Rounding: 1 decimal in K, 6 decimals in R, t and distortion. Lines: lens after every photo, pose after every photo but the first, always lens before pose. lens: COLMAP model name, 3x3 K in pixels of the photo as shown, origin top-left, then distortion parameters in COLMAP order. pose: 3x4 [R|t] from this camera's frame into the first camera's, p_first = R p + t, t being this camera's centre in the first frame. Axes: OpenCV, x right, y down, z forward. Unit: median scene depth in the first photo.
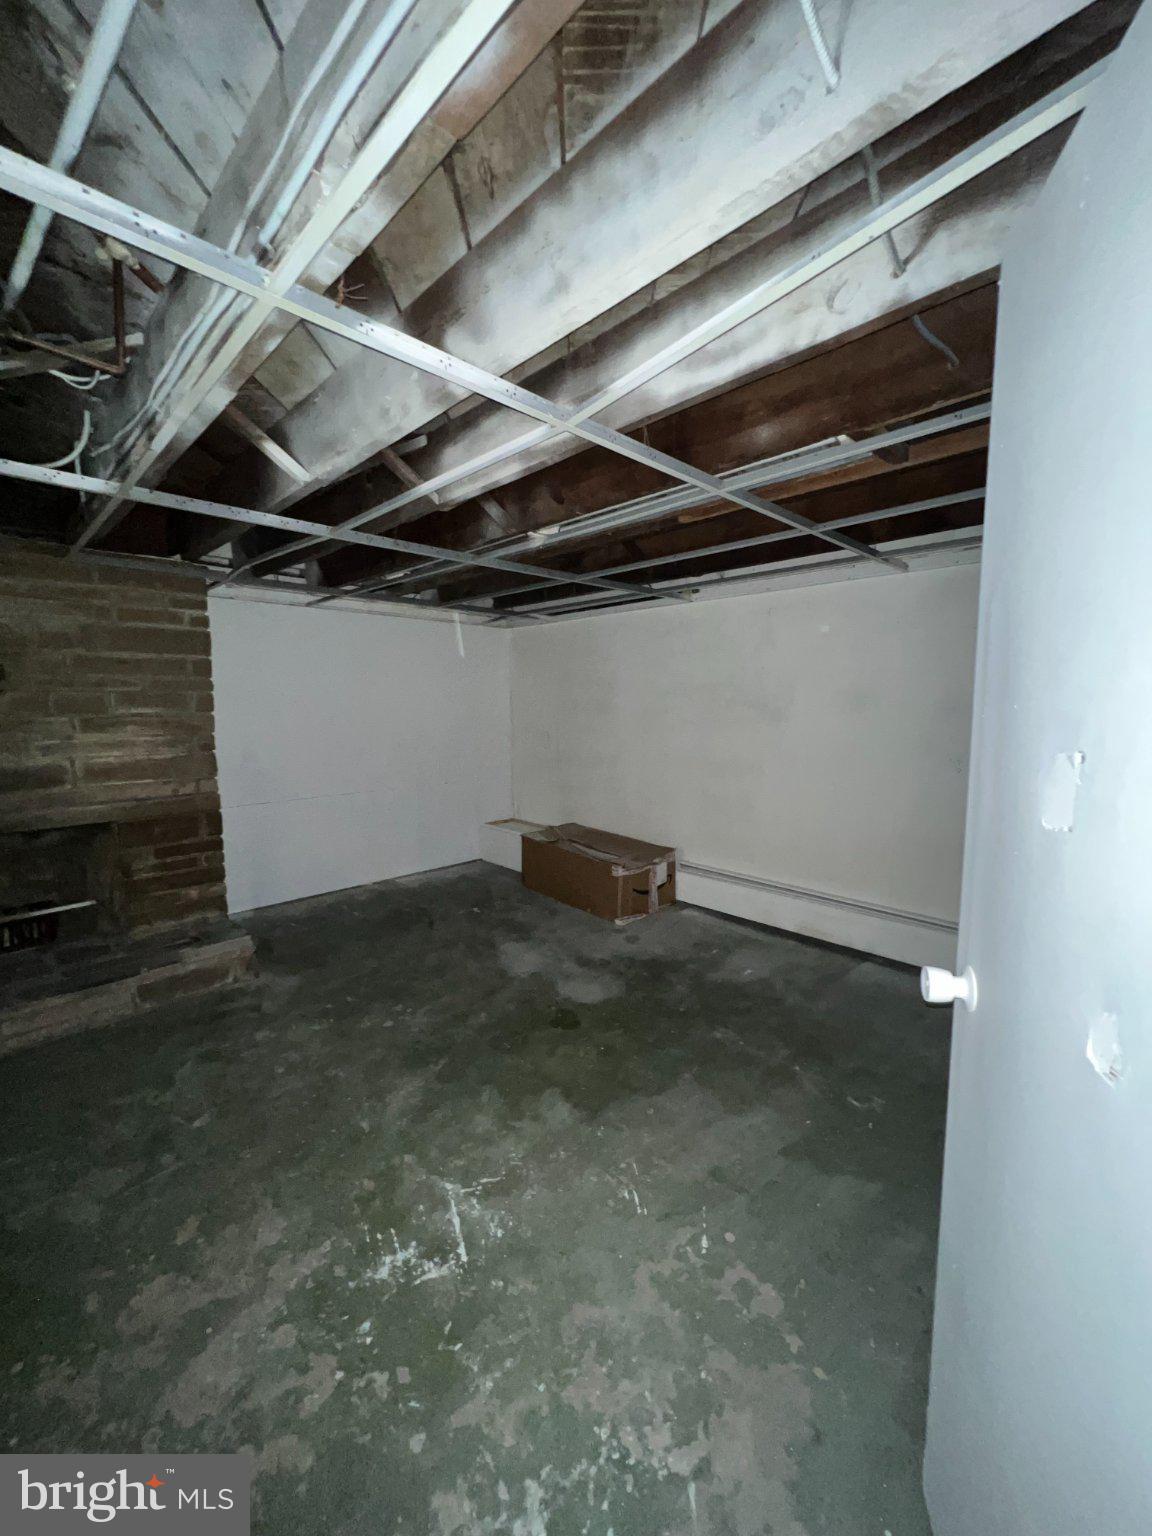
lens RADIAL K [[614.6, 0, 579.8], [0, 614.6, 766.8], [0, 0, 1]] dist [-0.000855, 0.000353]
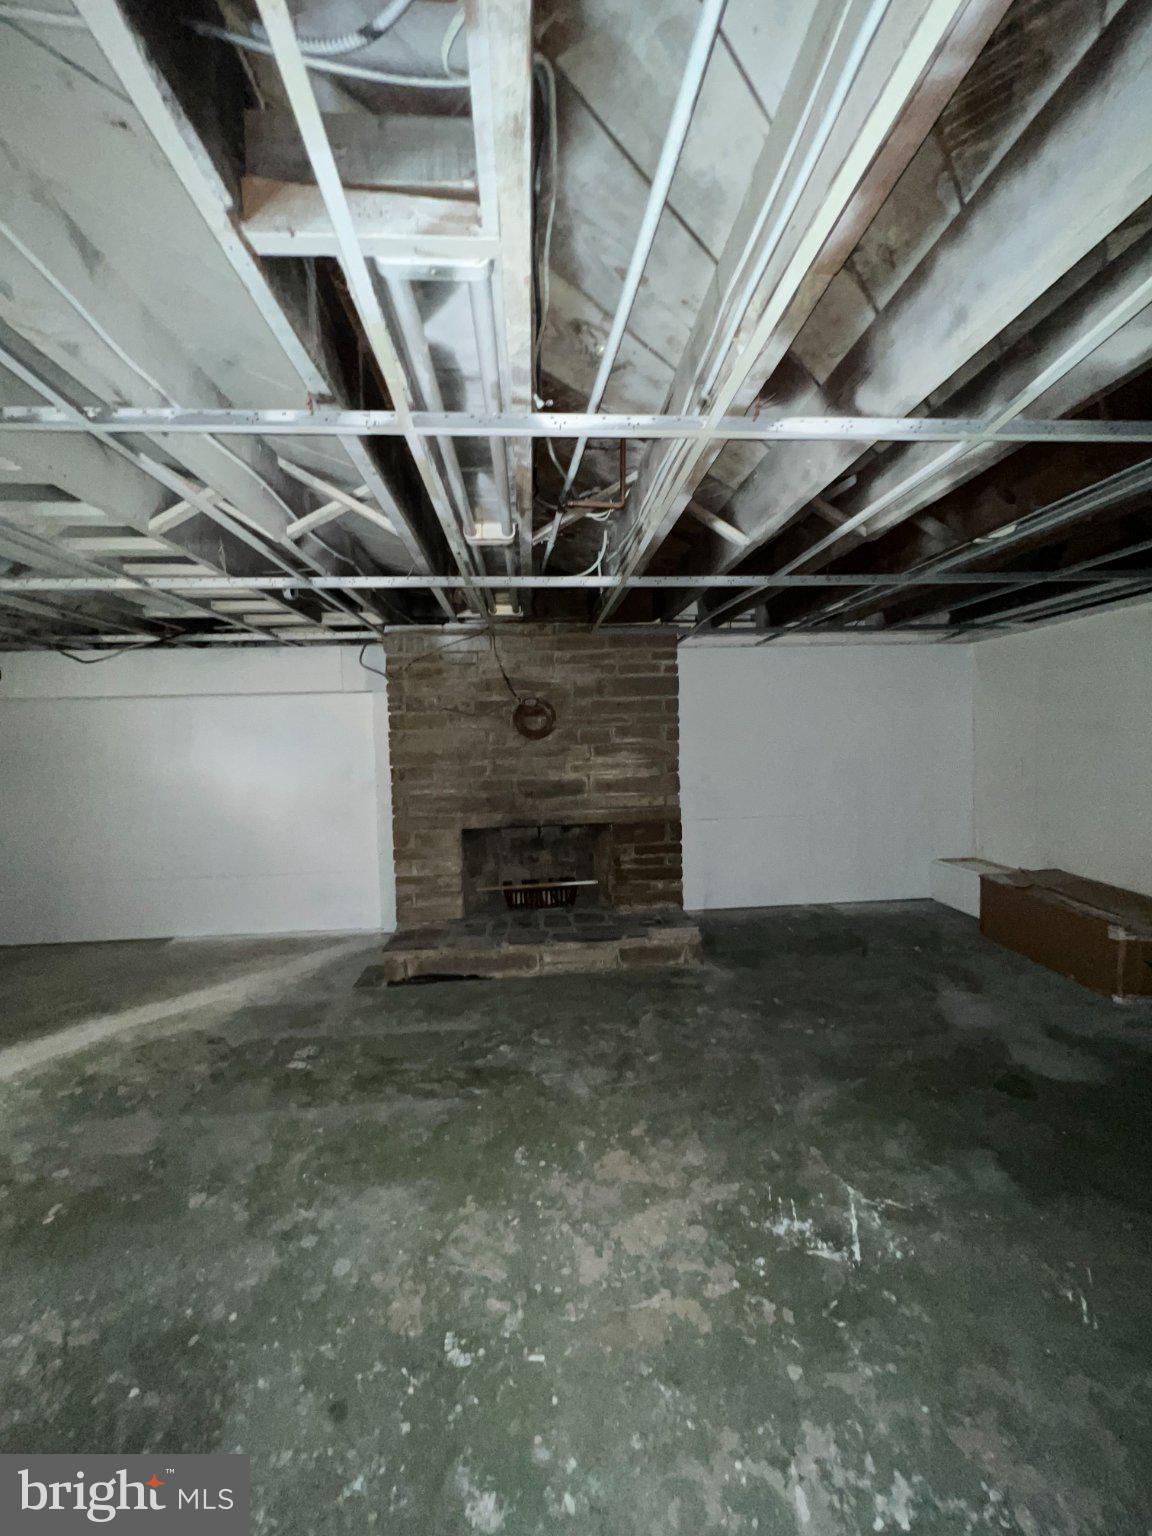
lens RADIAL K [[614.6, 0, 579.8], [0, 614.6, 766.8], [0, 0, 1]] dist [-0.000855, 0.000353]
pose [[0.758459, 0.008014, -0.651671, 0.088473], [-0.041207, 0.998513, -0.035681, 0.024207], [0.650416, 0.053916, 0.757662, -0.093234]]
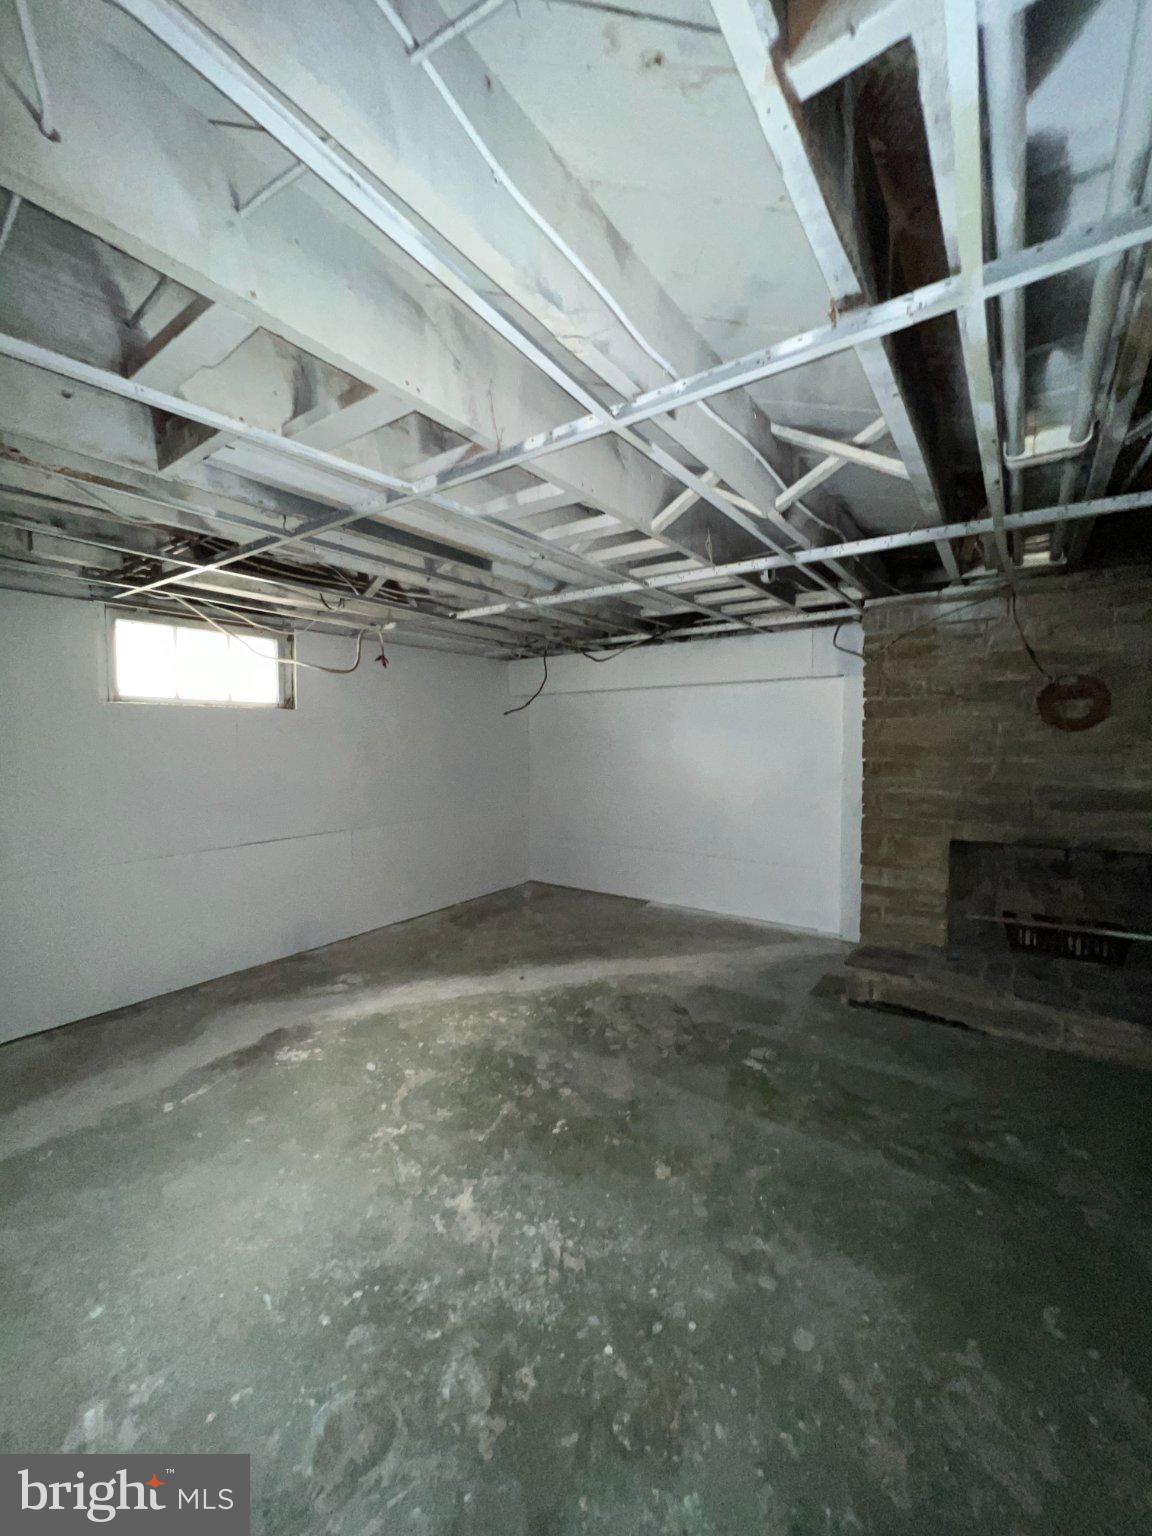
lens RADIAL K [[614.6, 0, 579.8], [0, 614.6, 766.8], [0, 0, 1]] dist [-0.000855, 0.000353]
pose [[0.158235, 0.048664, -0.986202, -0.042434], [-0.094632, 0.994935, 0.033911, 0.017307], [0.982856, 0.087960, 0.162039, -0.072097]]
